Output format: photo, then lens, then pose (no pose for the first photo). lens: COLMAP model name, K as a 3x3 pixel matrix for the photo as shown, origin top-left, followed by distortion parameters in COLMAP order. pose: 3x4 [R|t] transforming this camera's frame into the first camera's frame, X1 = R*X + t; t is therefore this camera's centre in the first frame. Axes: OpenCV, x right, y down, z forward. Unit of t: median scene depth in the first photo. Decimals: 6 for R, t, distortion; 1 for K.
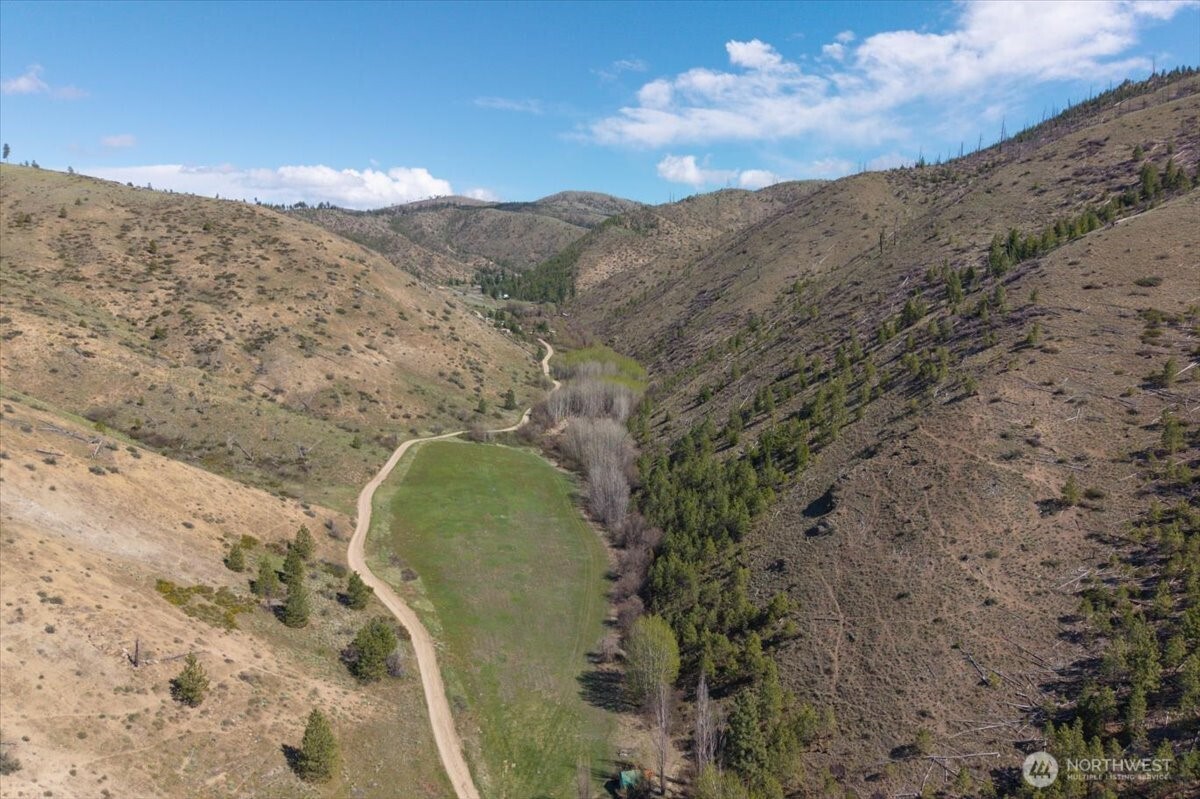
lens RADIAL K [[810.1, 0, 595.6], [0, 810.1, 398.4], [0, 0, 1]] dist [0.027841, -0.023818]
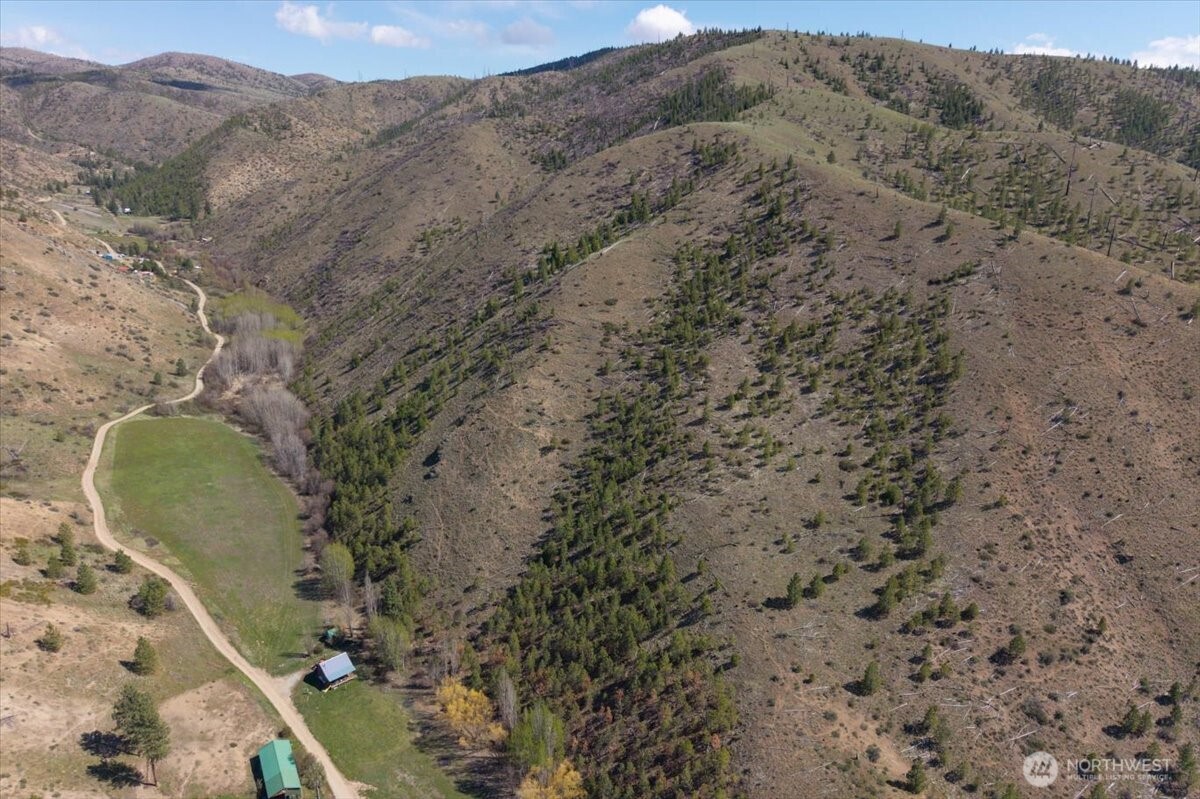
lens RADIAL K [[810.1, 0, 602.3], [0, 810.1, 389.7], [0, 0, 1]] dist [0.027841, -0.023818]
pose [[0.910419, -0.110571, 0.398636, -0.035780], [0.050481, 0.986111, 0.158231, -0.163436], [-0.410595, -0.123933, 0.903356, -0.409794]]
